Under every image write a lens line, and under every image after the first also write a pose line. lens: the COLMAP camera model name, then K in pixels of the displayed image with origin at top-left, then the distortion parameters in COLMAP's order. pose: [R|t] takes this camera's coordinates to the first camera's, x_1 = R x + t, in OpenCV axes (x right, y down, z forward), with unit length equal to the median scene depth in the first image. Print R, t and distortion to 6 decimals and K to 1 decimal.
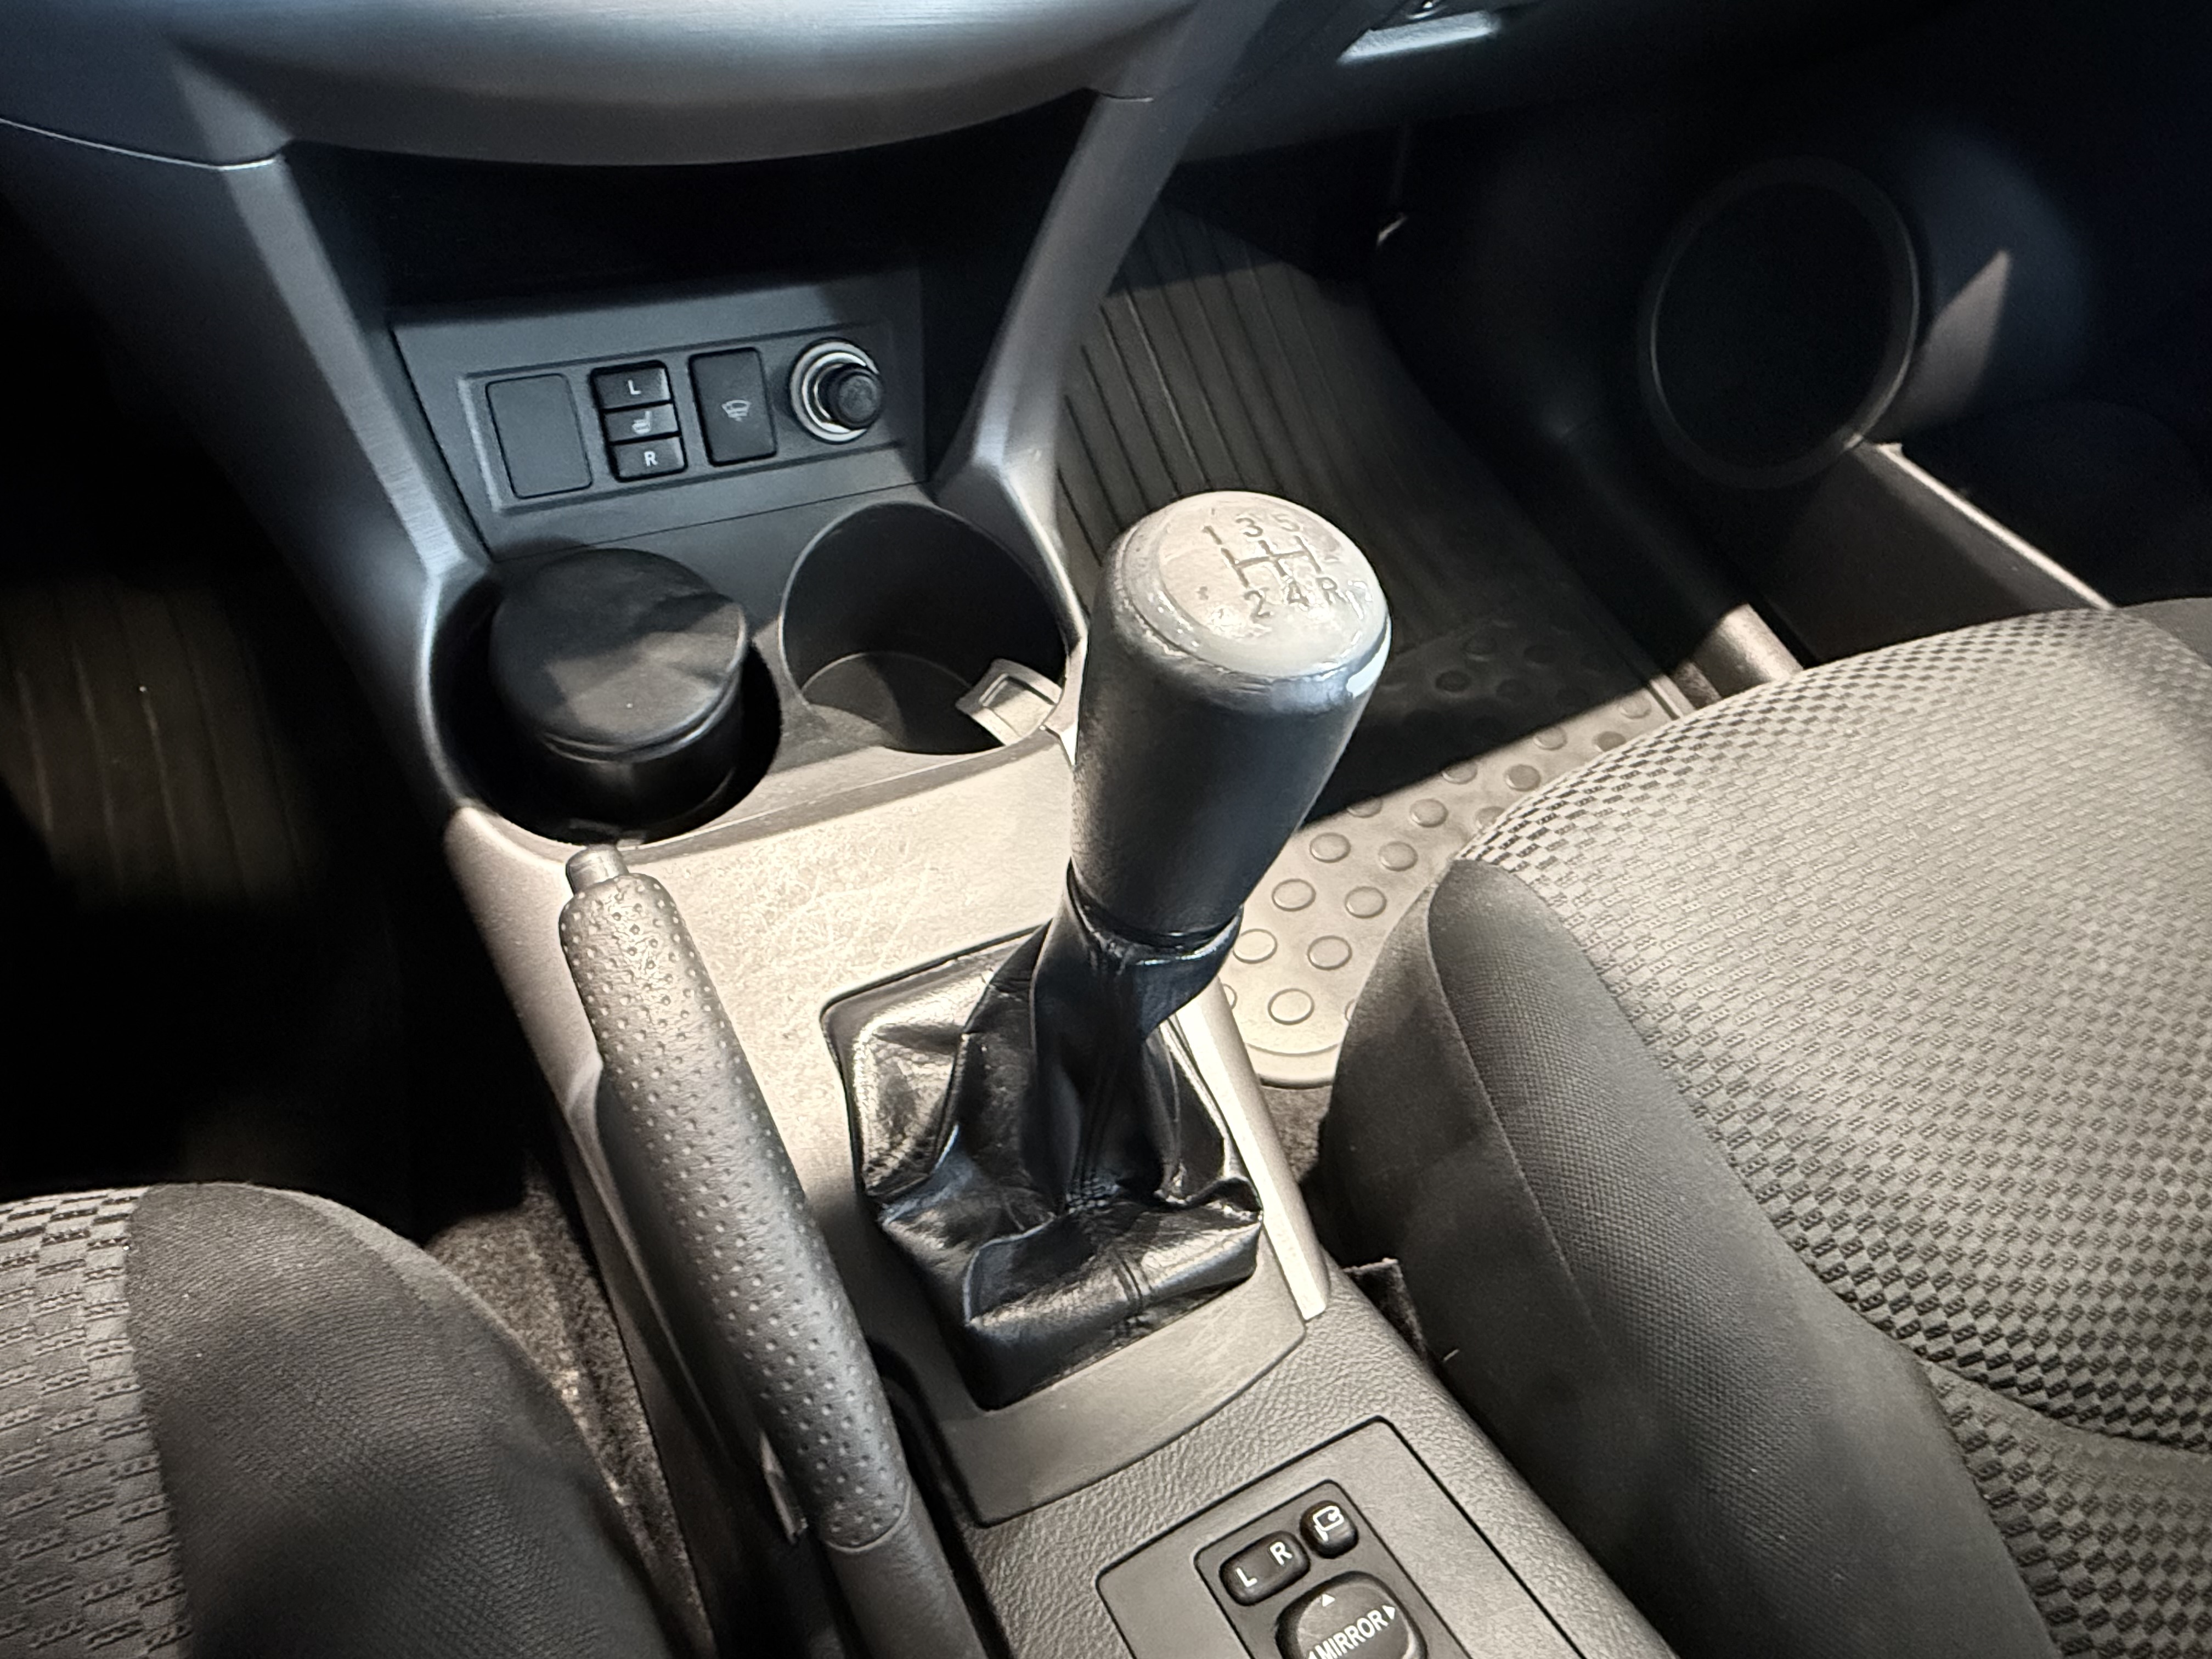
lens RADIAL K [[1253.6, 0, 1035.1], [0, 1253.6, 833.9], [0, 0, 1]] dist [-0.004007, 0.003490]
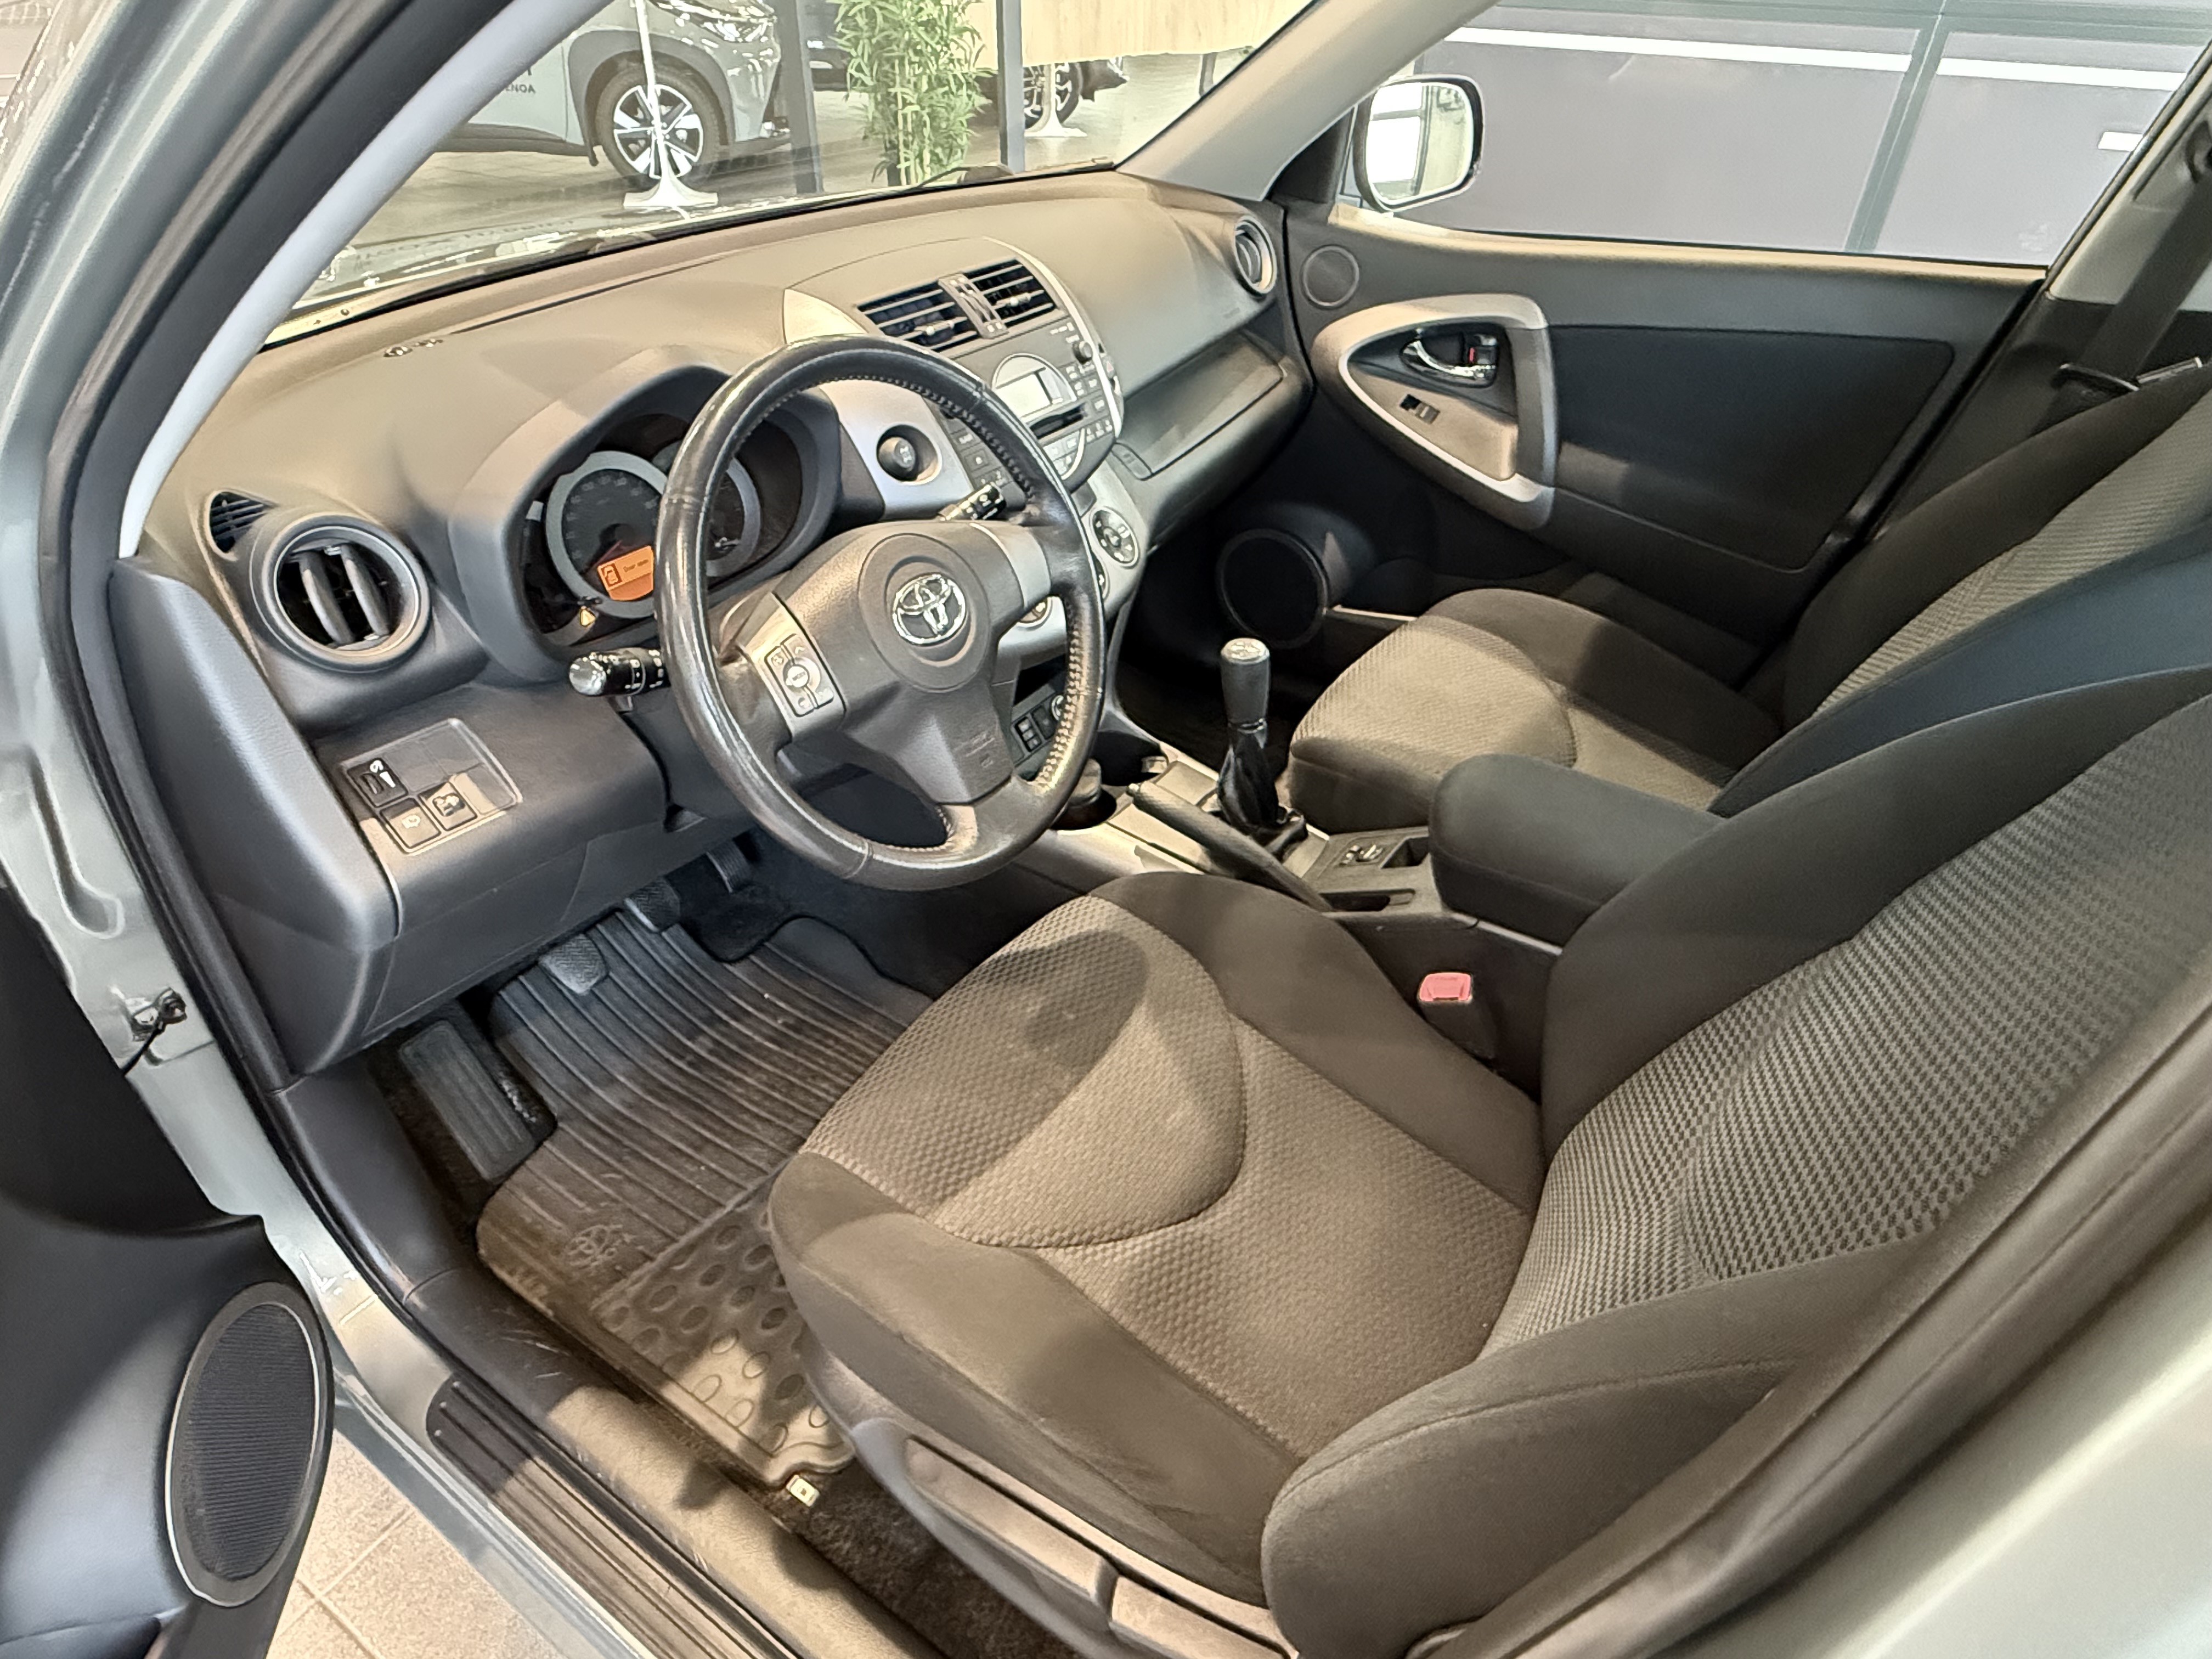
lens RADIAL K [[1253.6, 0, 1091.5], [0, 1253.6, 842.5], [0, 0, 1]] dist [-0.004007, 0.003490]
pose [[0.849142, -0.435884, 0.298267, -1.303713], [0.507637, 0.829454, -0.233045, 0.790389], [-0.145818, 0.349300, 0.925595, -2.055636]]
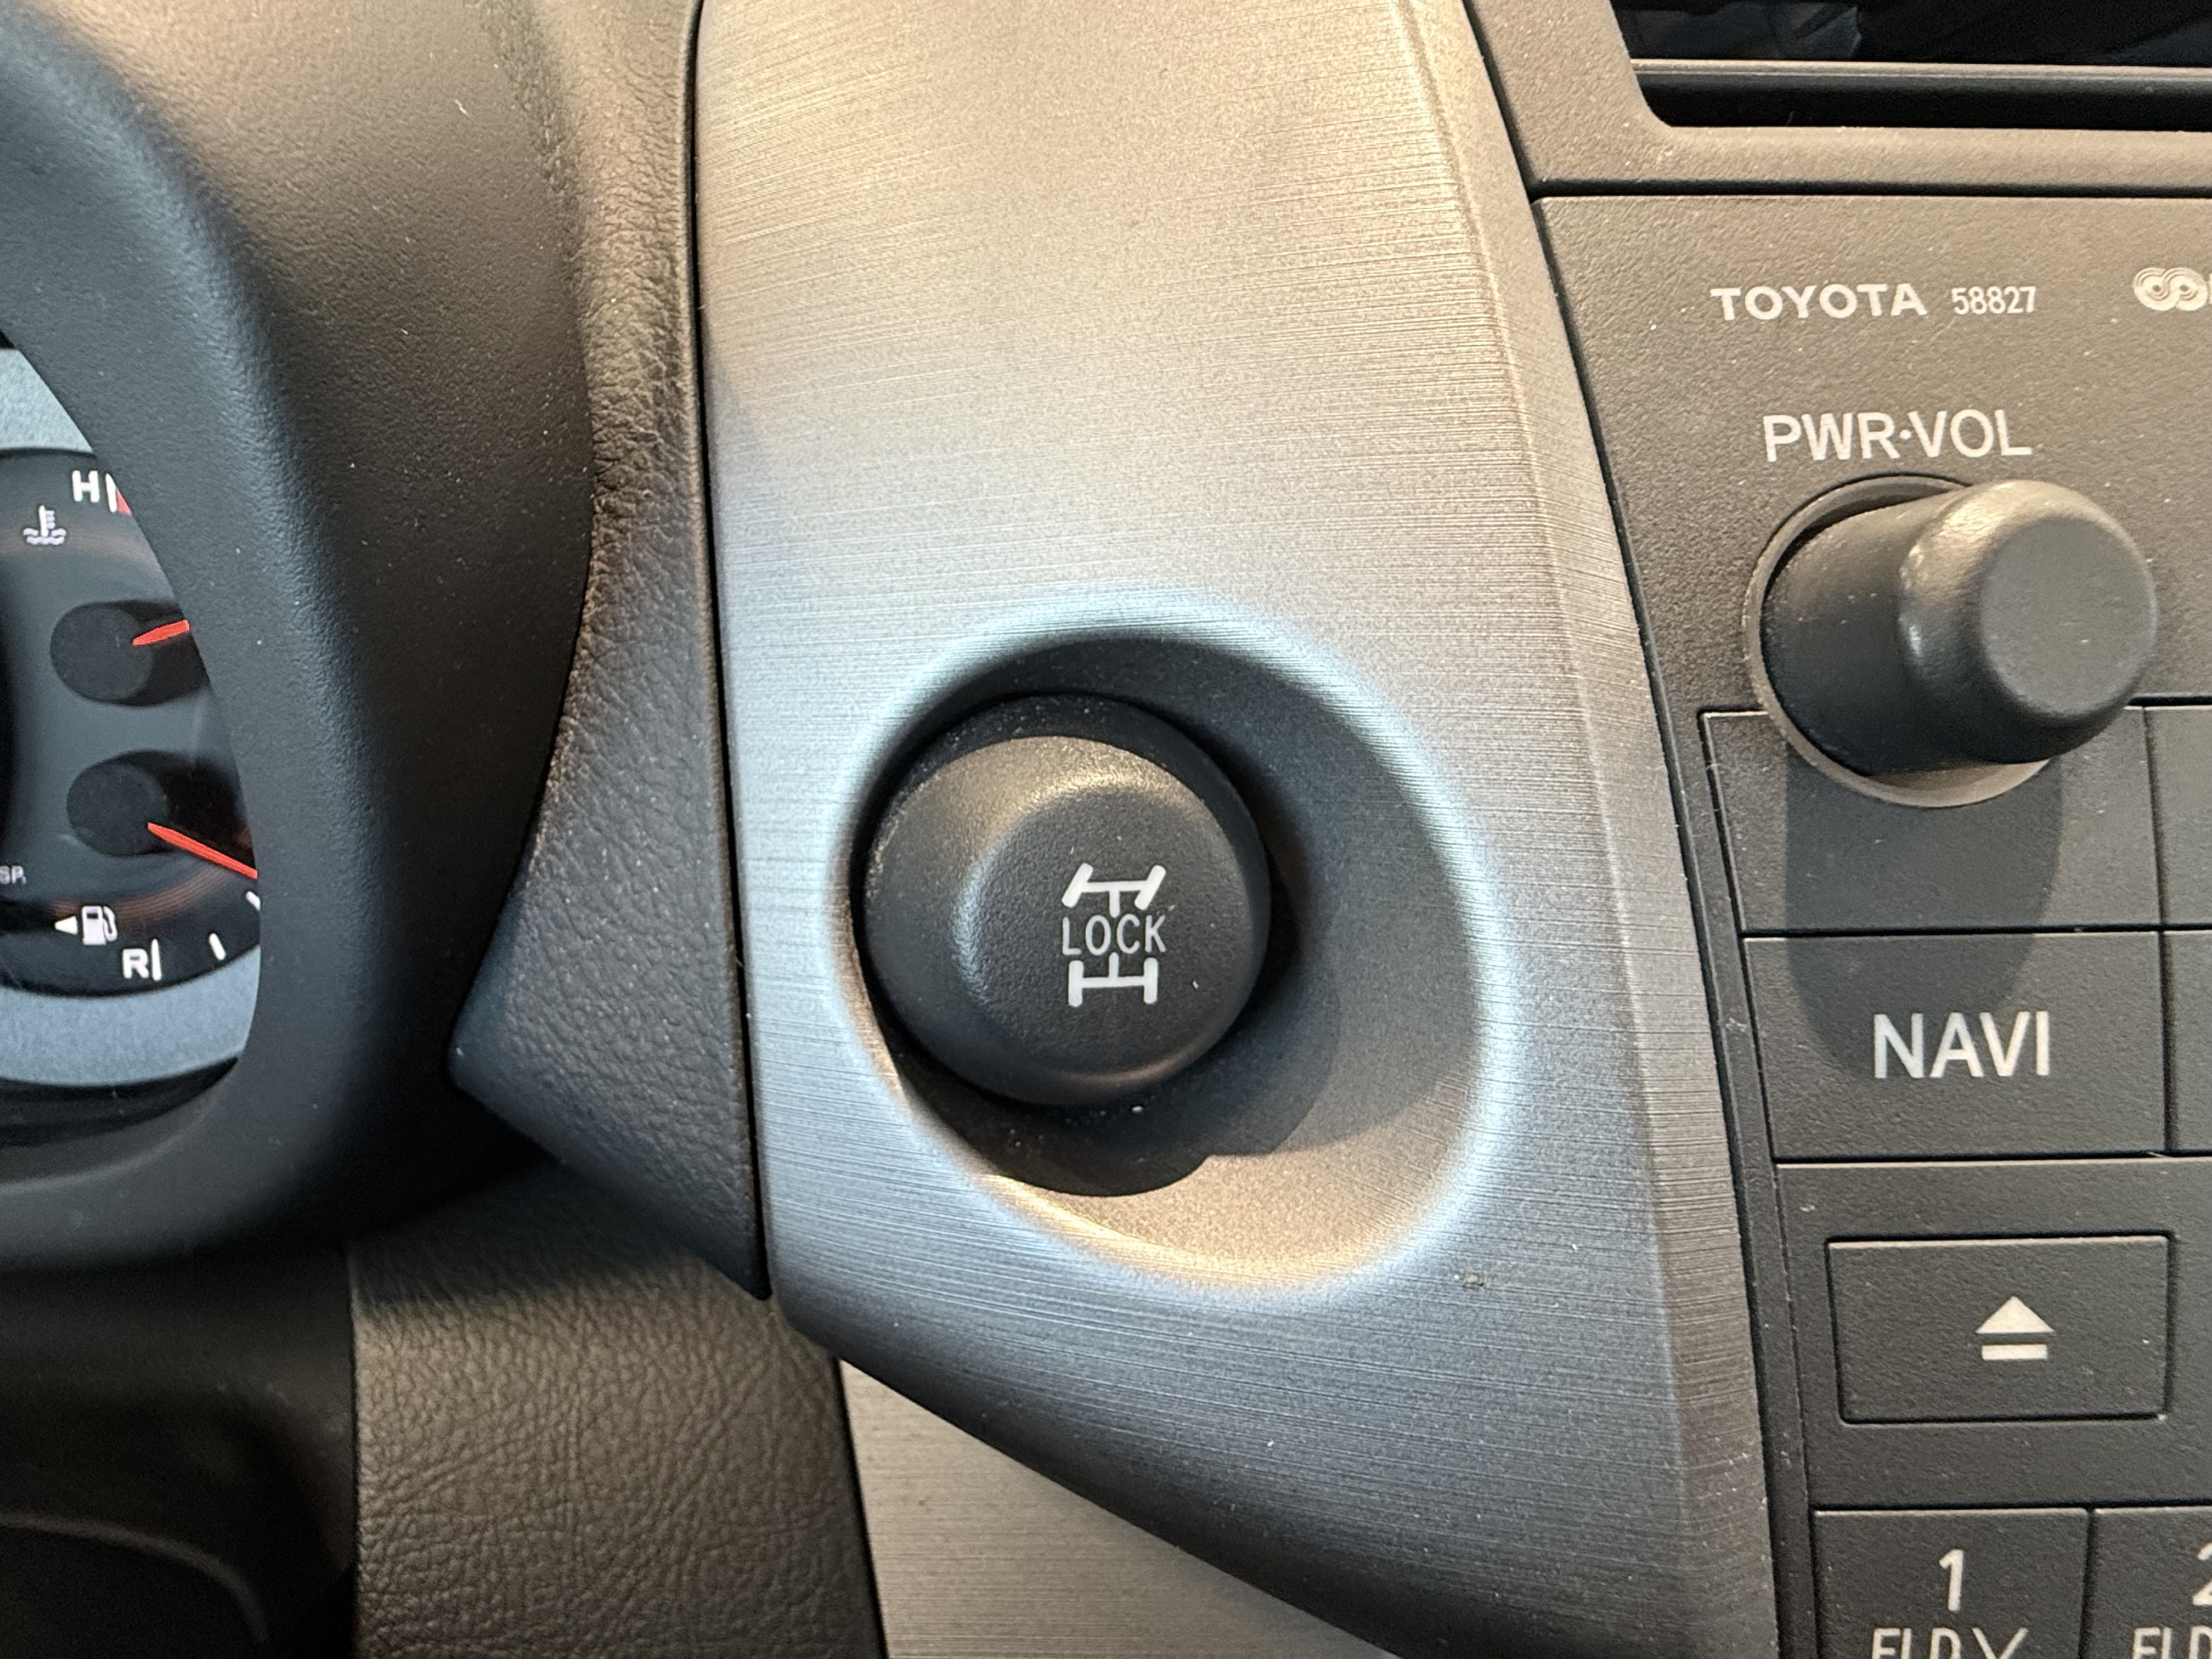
lens RADIAL K [[1253.6, 0, 917.6], [0, 1253.6, 842.4], [0, 0, 1]] dist [-0.004007, 0.003490]
pose [[0.938777, 0.030266, -0.343194, -0.435279], [-0.203818, 0.851911, -0.482396, -0.605350], [0.277770, 0.522811, 0.805923, -0.039887]]
